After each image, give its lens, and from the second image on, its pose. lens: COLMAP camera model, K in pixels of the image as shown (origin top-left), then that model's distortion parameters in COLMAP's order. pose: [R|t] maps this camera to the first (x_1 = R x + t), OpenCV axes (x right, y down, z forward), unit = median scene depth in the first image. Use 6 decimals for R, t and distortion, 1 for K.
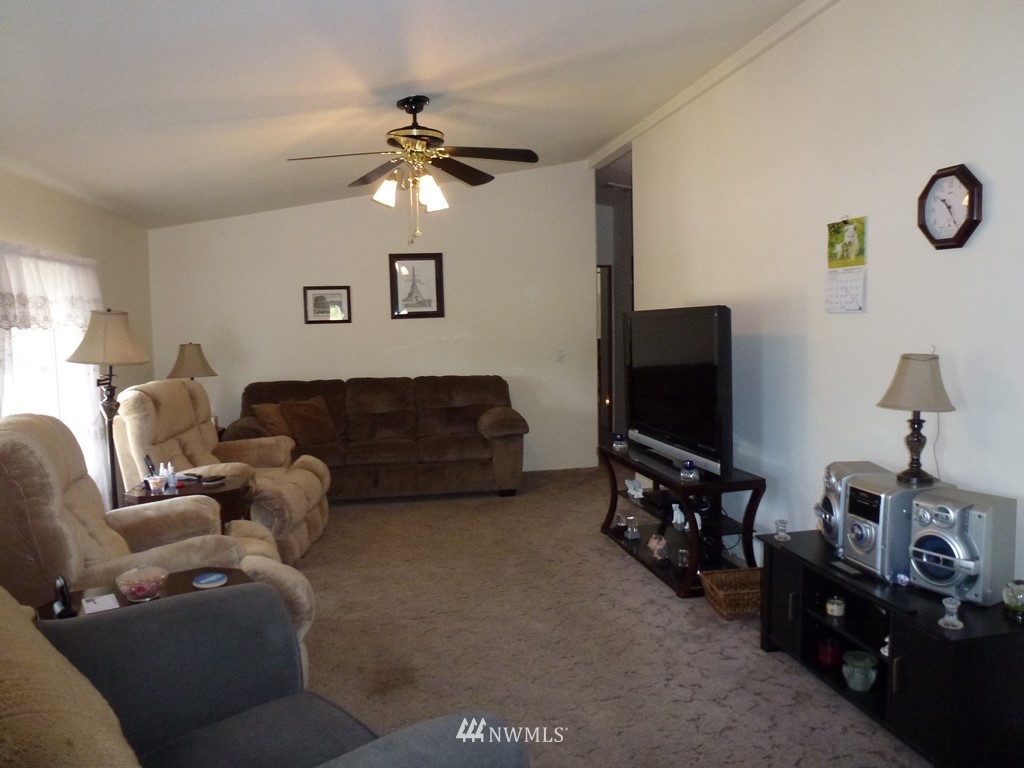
lens RADIAL K [[733.7, 0, 512.0], [0, 733.7, 384.0], [0, 0, 1]] dist [-0.016672, -0.003249]
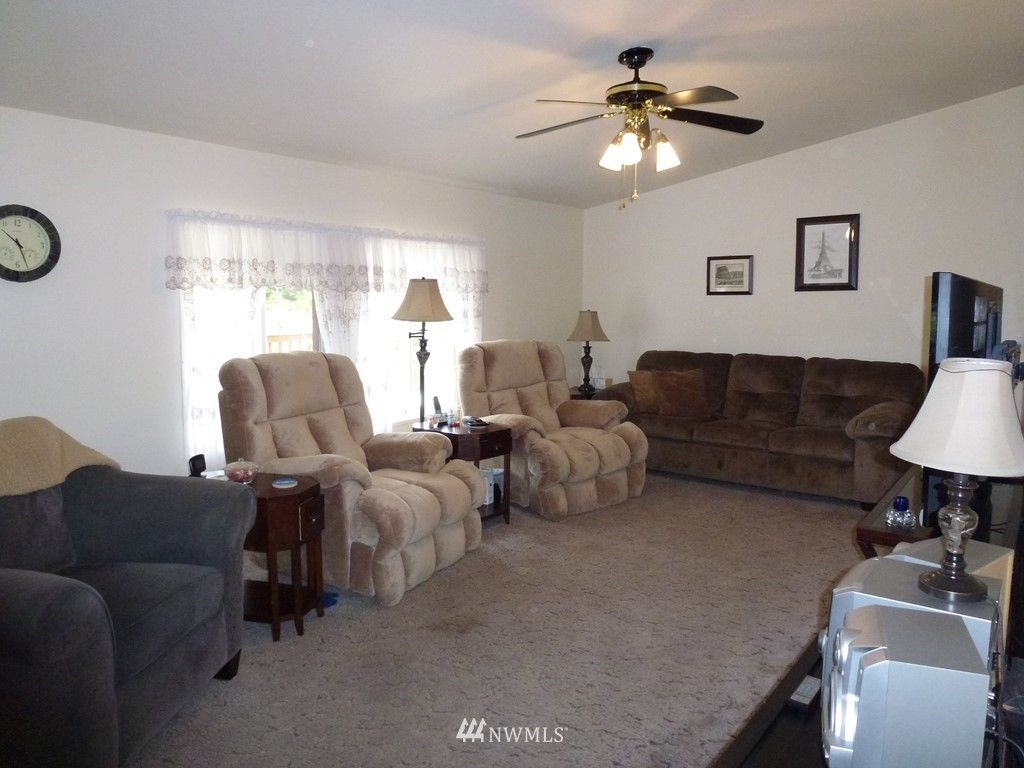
lens RADIAL K [[733.7, 0, 512.0], [0, 733.7, 384.0], [0, 0, 1]] dist [-0.016672, -0.003249]
pose [[0.672760, 0.105745, -0.732265, 0.284889], [-0.079459, 0.994336, 0.070587, -0.012273], [0.735581, 0.010697, 0.677352, 0.148346]]
